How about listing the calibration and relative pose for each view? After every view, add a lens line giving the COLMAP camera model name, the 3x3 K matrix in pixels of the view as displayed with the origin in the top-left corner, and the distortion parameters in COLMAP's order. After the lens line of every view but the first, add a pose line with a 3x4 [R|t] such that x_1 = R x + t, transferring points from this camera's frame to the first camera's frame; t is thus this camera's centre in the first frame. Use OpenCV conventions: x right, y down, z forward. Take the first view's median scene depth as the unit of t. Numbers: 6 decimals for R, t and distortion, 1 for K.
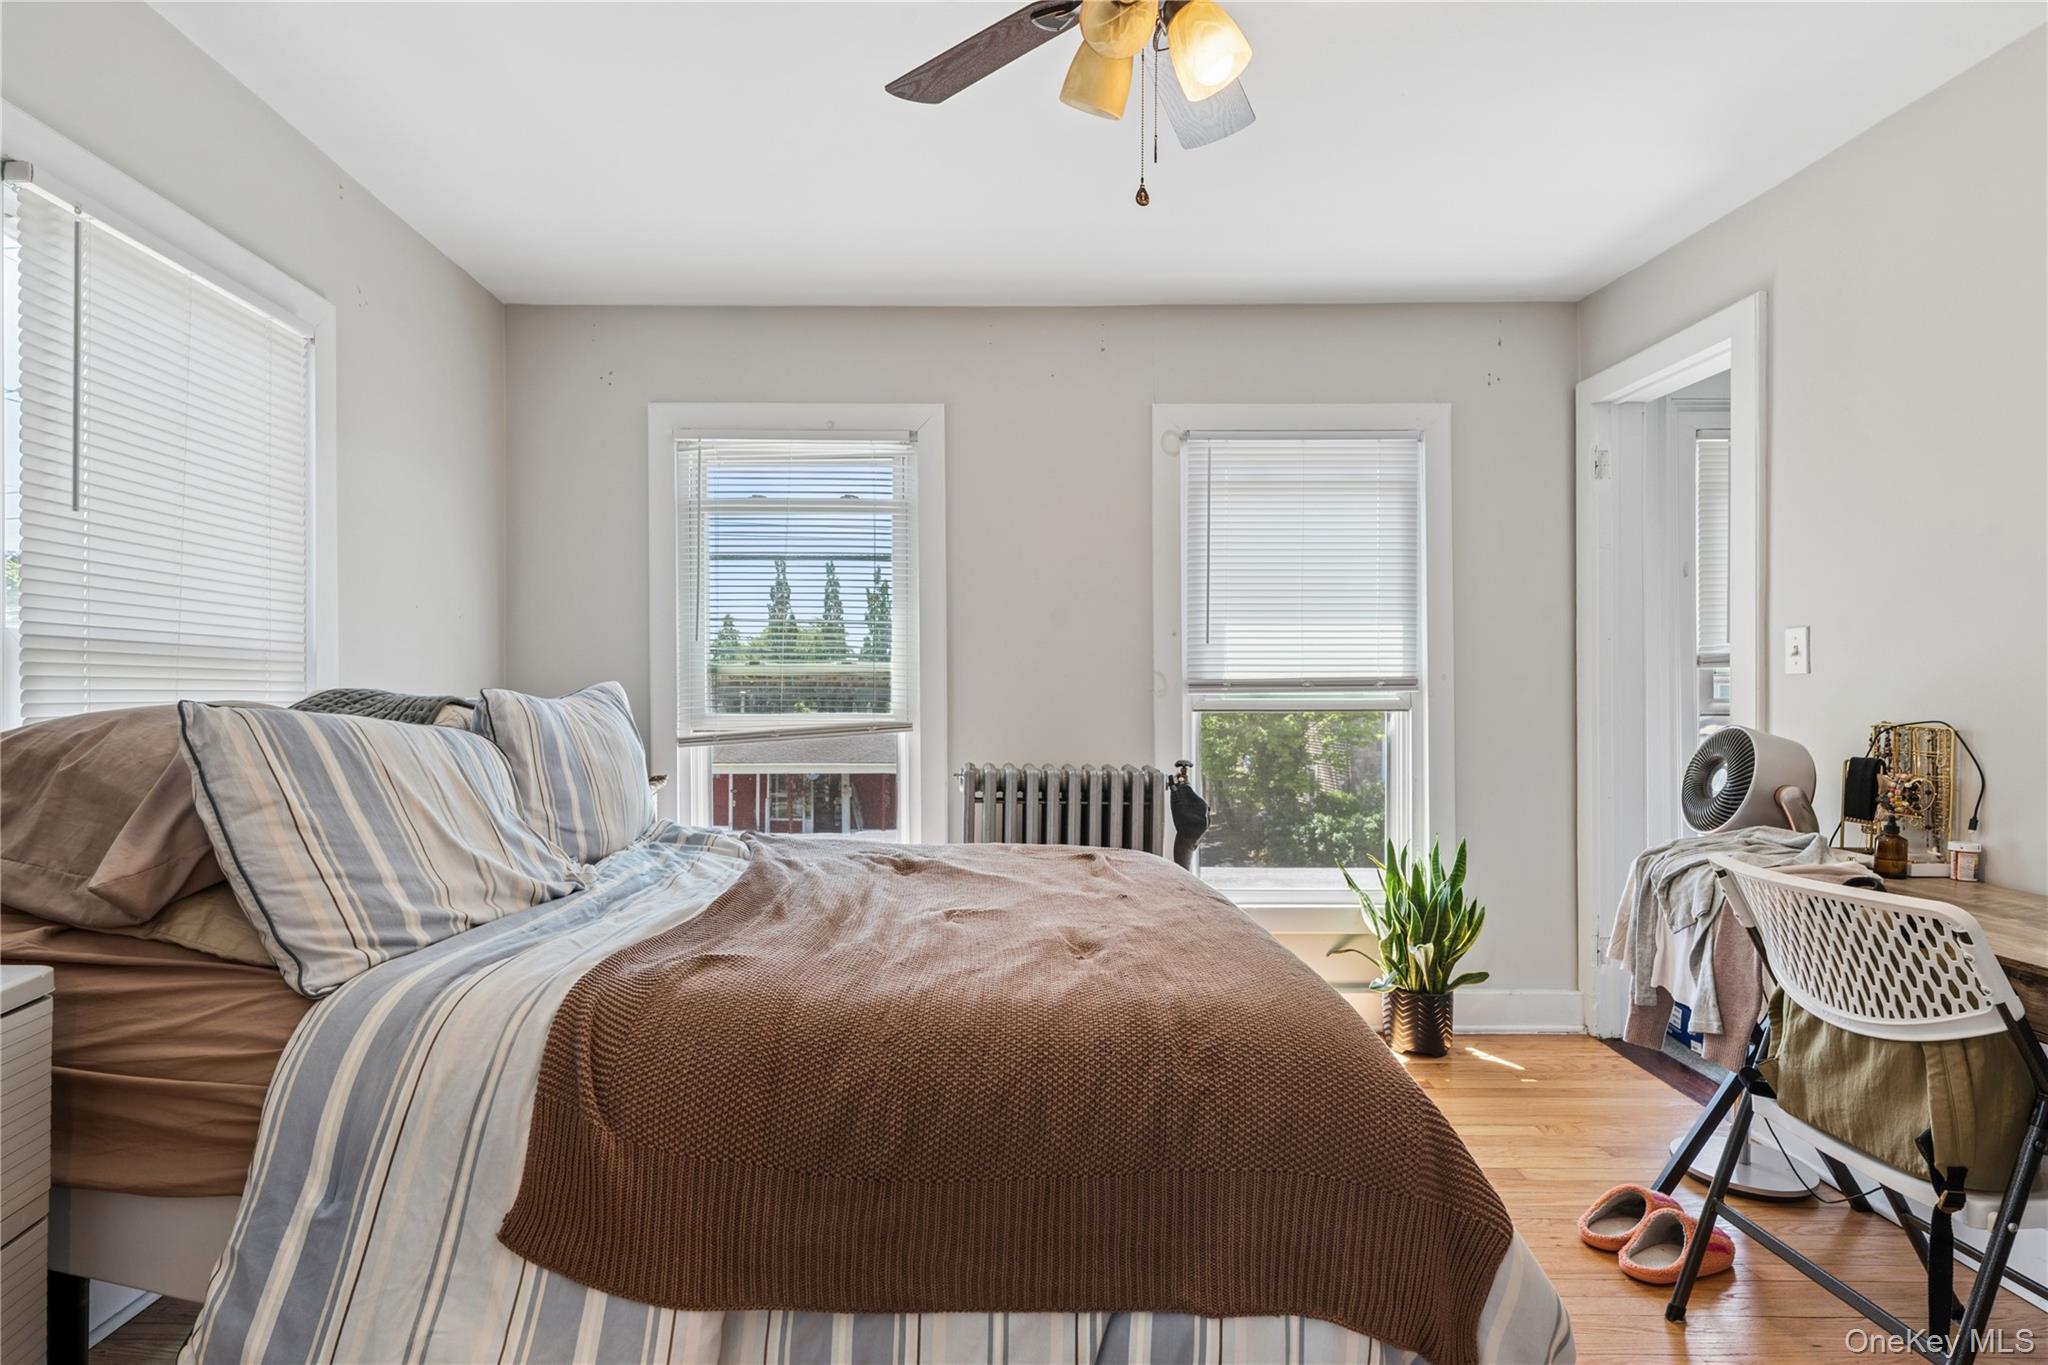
lens RADIAL K [[1020.1, 0, 1023.2], [0, 1020.1, 695.4], [0, 0, 1]] dist [0.005223, -0.002972]
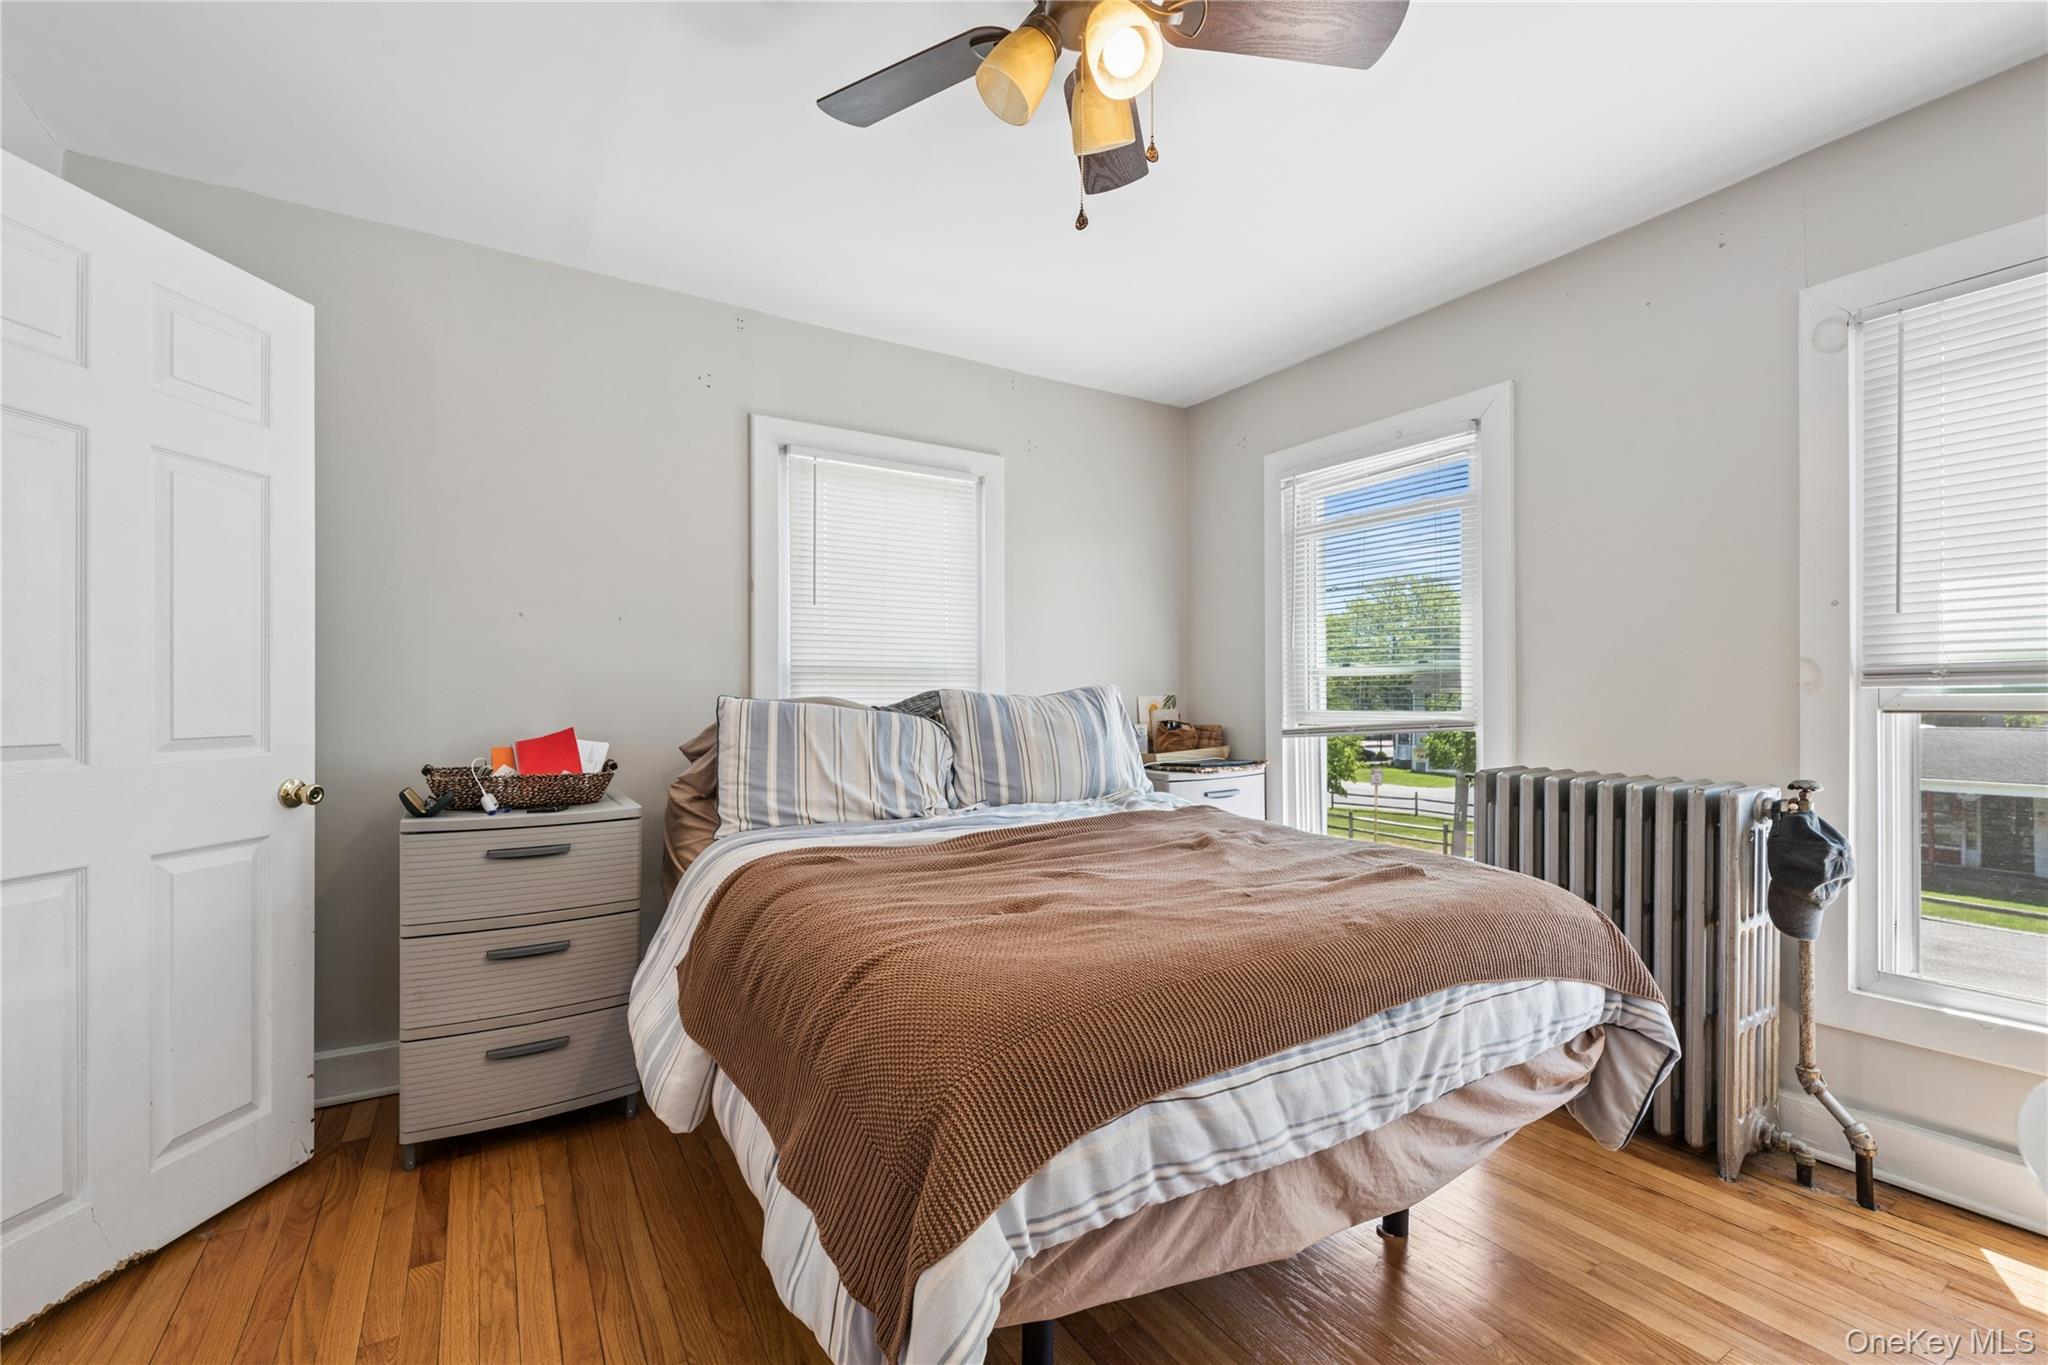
lens RADIAL K [[868.0, 0, 1017.1], [0, 868.0, 693.0], [0, 0, 1]] dist [0.002542, 0.000011]
pose [[0.526707, -0.006806, -0.850020, 0.363819], [0.002350, 0.999976, -0.006550, 0.004840], [0.850044, 0.001452, 0.526710, 0.200481]]
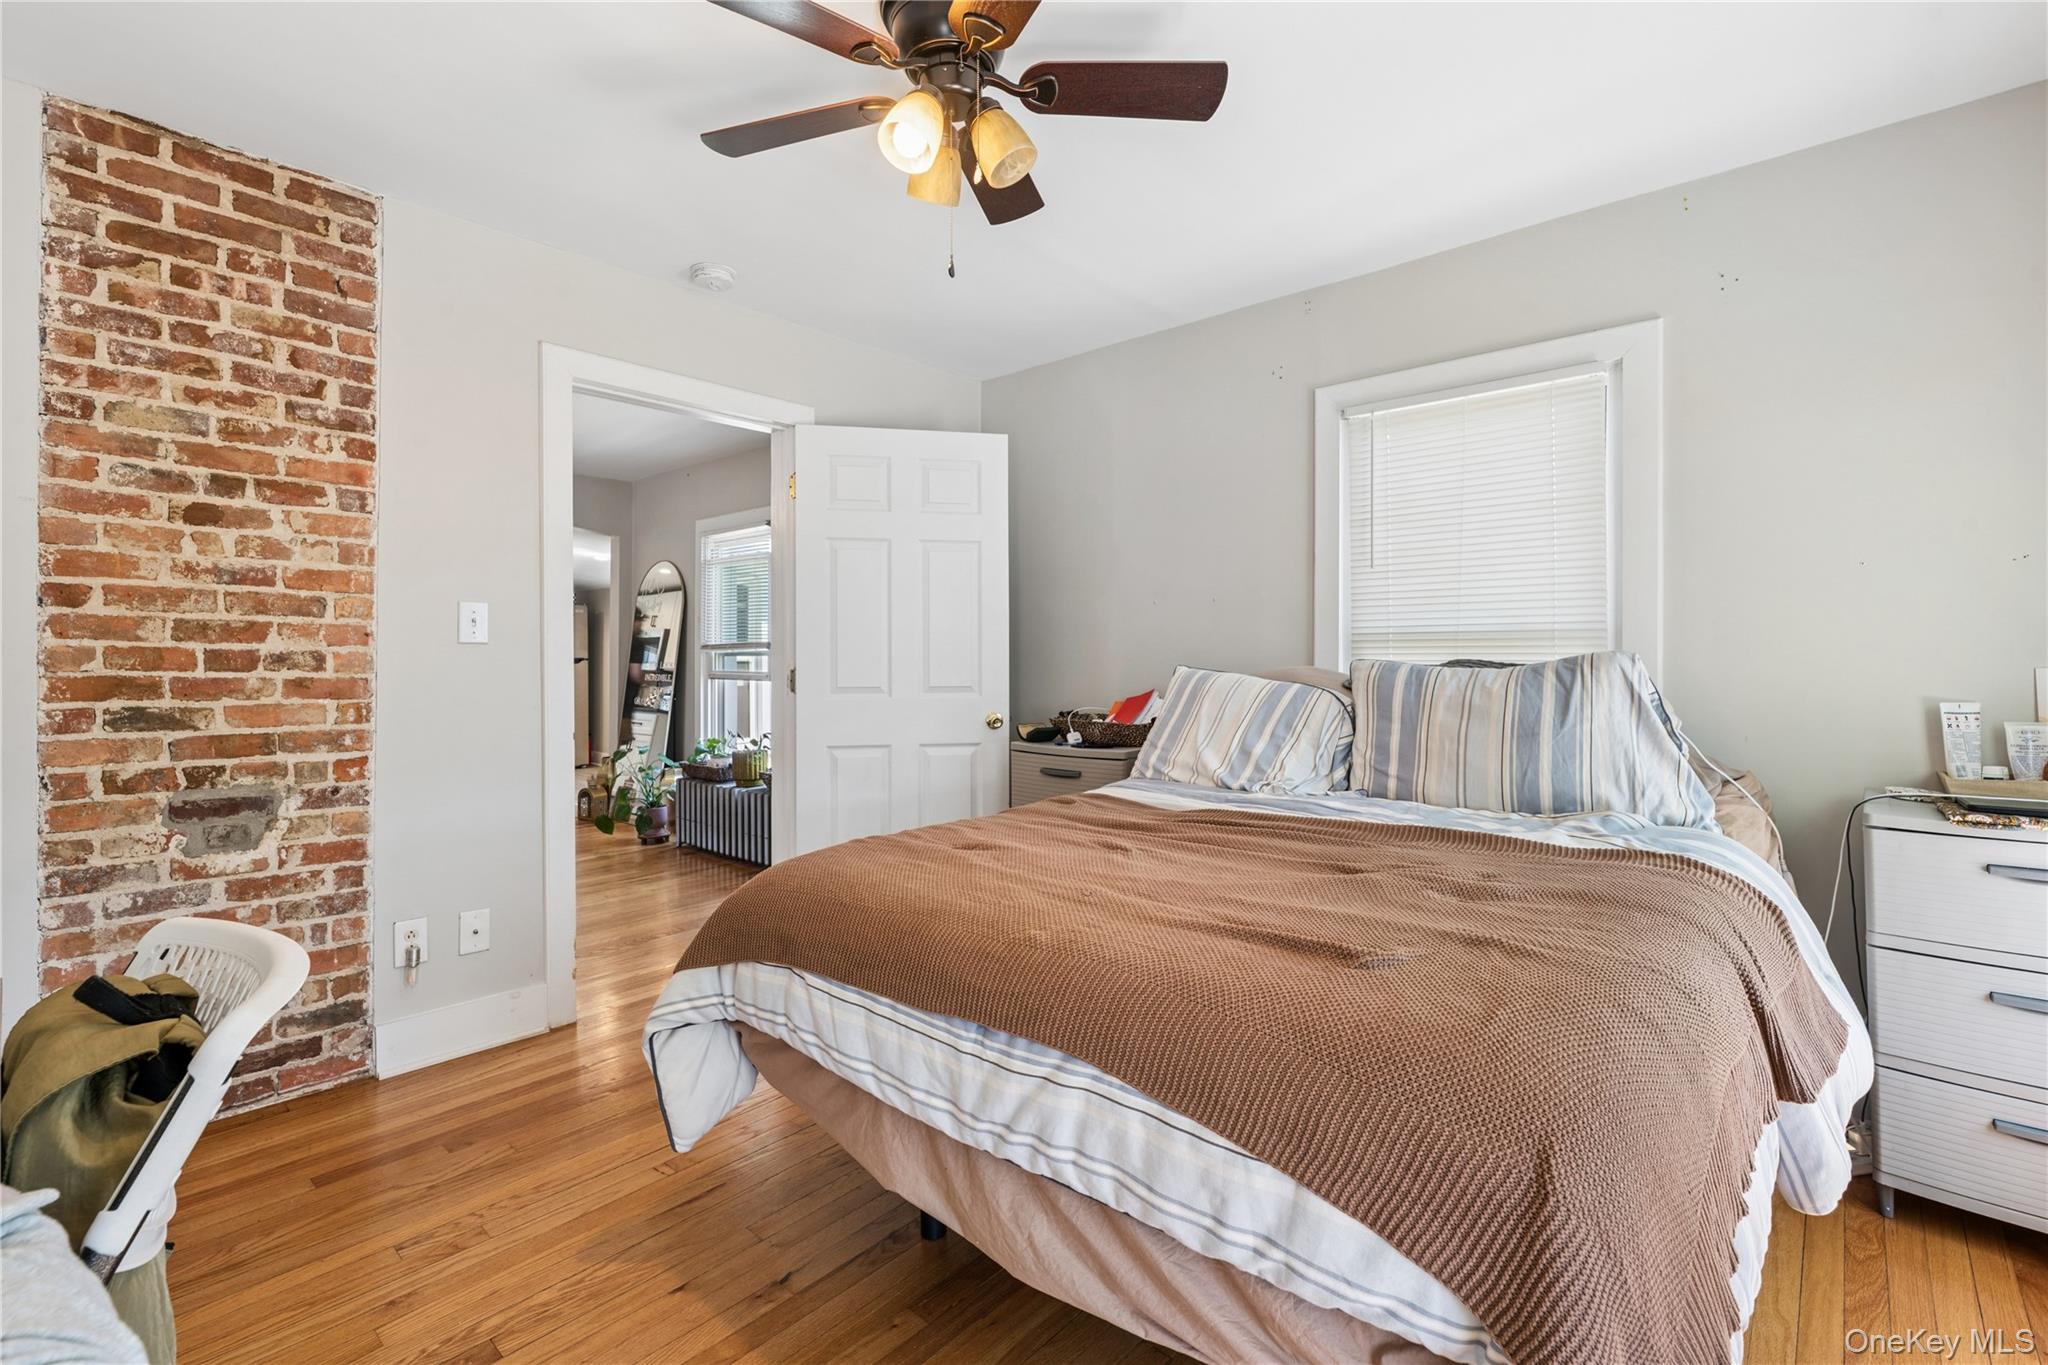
lens RADIAL K [[903.2, 0, 1016.1], [0, 903.2, 664.3], [0, 0, 1]] dist [-0.002957, -0.000172]
pose [[-0.664936, 0.002303, -0.746896, 0.380640], [-0.000198, 0.999995, 0.003259, -0.001858], [0.746900, 0.002315, -0.664932, 0.784007]]
